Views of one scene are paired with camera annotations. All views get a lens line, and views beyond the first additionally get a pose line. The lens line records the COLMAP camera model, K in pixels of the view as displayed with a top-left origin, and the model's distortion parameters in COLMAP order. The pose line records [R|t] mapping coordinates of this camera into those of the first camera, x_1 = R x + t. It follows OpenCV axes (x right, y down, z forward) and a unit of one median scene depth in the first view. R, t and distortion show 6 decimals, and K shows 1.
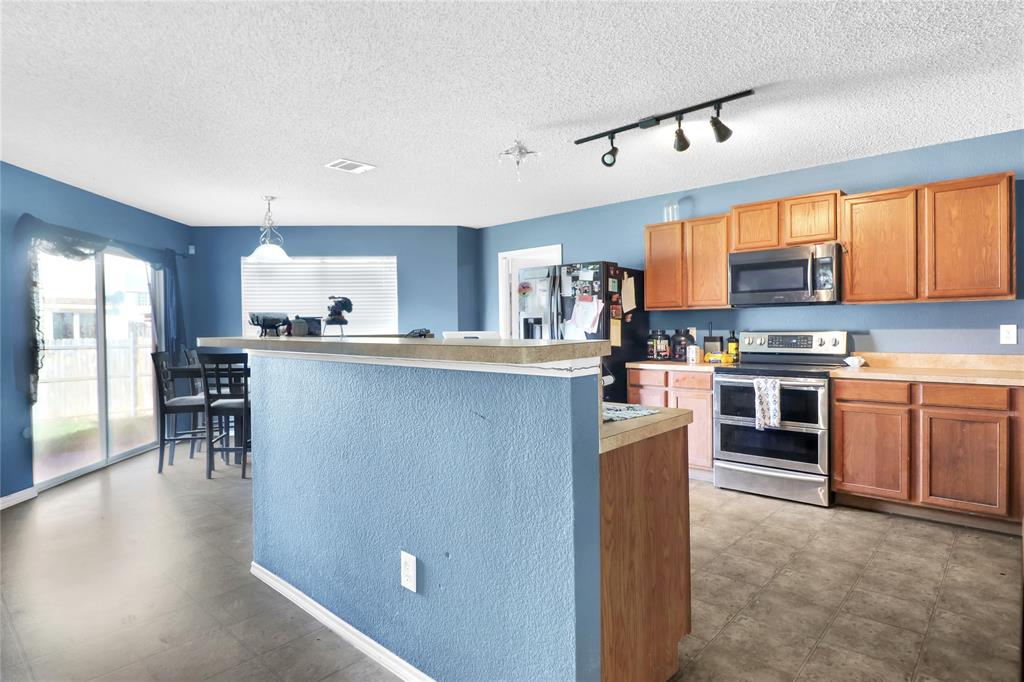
lens RADIAL K [[558.1, 0, 495.6], [0, 558.1, 335.3], [0, 0, 1]] dist [0.005520, -0.014536]
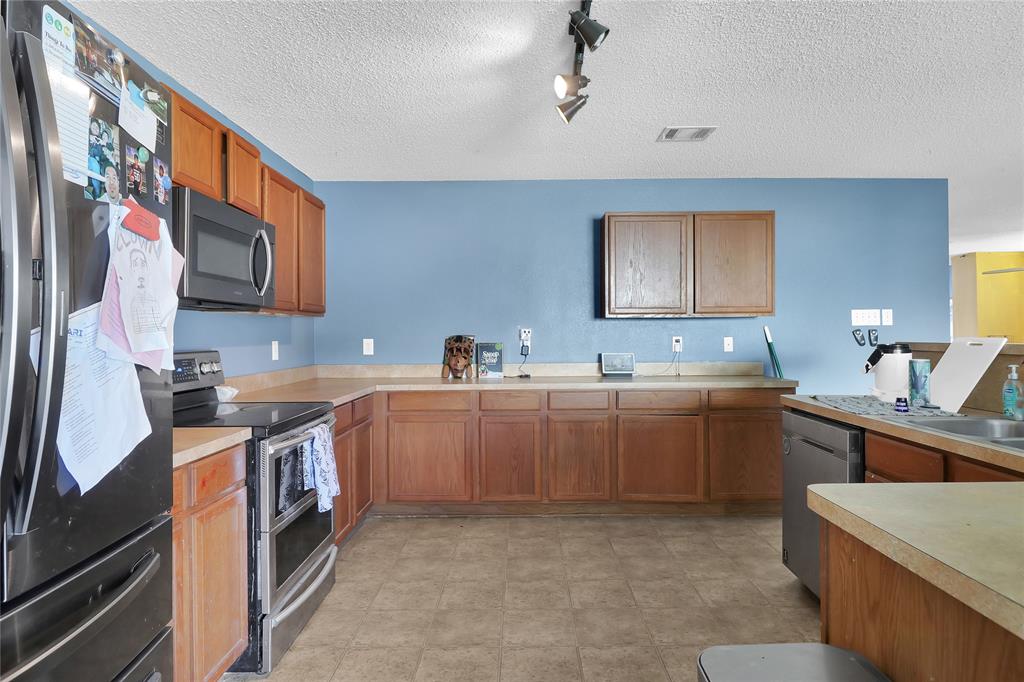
lens RADIAL K [[571.0, 0, 517.8], [0, 571.0, 328.9], [0, 0, 1]] dist [-0.001189, -0.001985]
pose [[-0.678841, 0.021320, 0.733976, -0.112115], [0.022449, 0.999714, -0.008277, -0.016725], [-0.733943, 0.010859, -0.679125, 1.053152]]
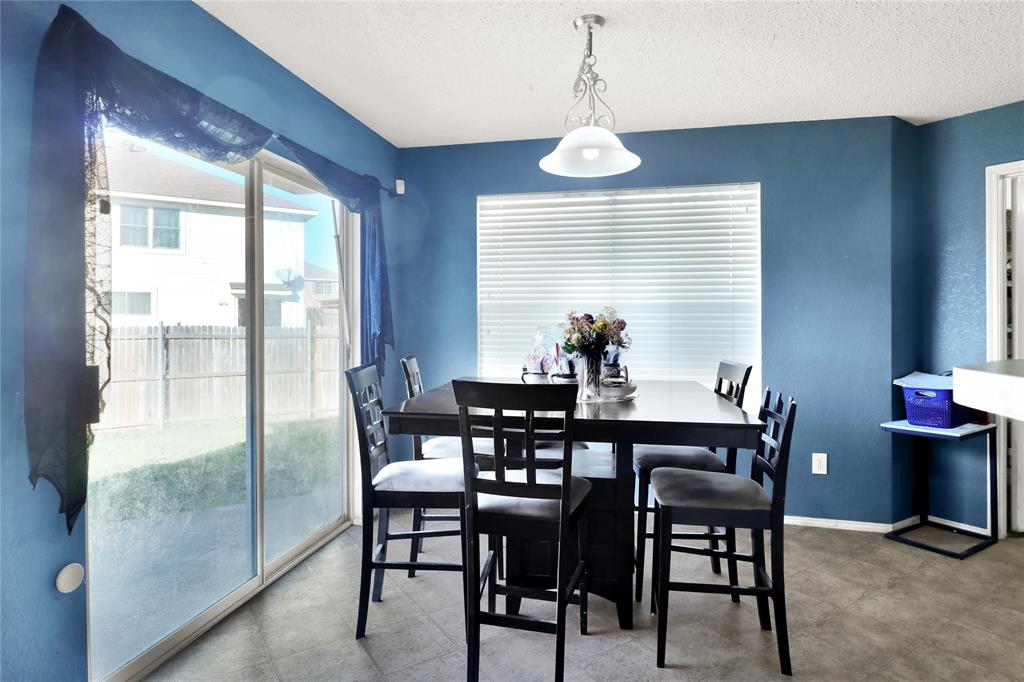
lens RADIAL K [[564.3, 0, 501.1], [0, 564.3, 322.5], [0, 0, 1]] dist [0.001178, -0.011901]
pose [[0.968583, 0.012607, -0.248369, -0.392102], [-0.014026, 0.999894, -0.003946, -0.007684], [0.248293, 0.007305, 0.968657, 0.601717]]
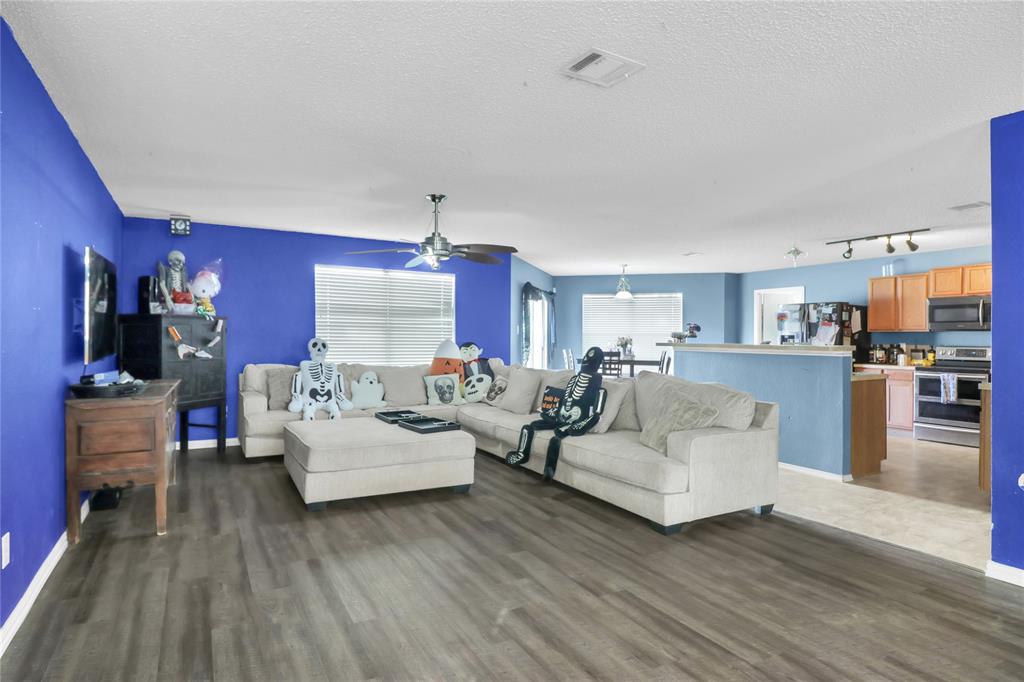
lens RADIAL K [[558.1, 0, 495.6], [0, 558.1, 335.3], [0, 0, 1]] dist [0.005520, -0.014536]
pose [[0.947154, 0.016863, -0.320335, -0.238592], [-0.022308, 0.999662, -0.013333, 0.011096], [0.320002, 0.019775, 0.947210, -0.885134]]
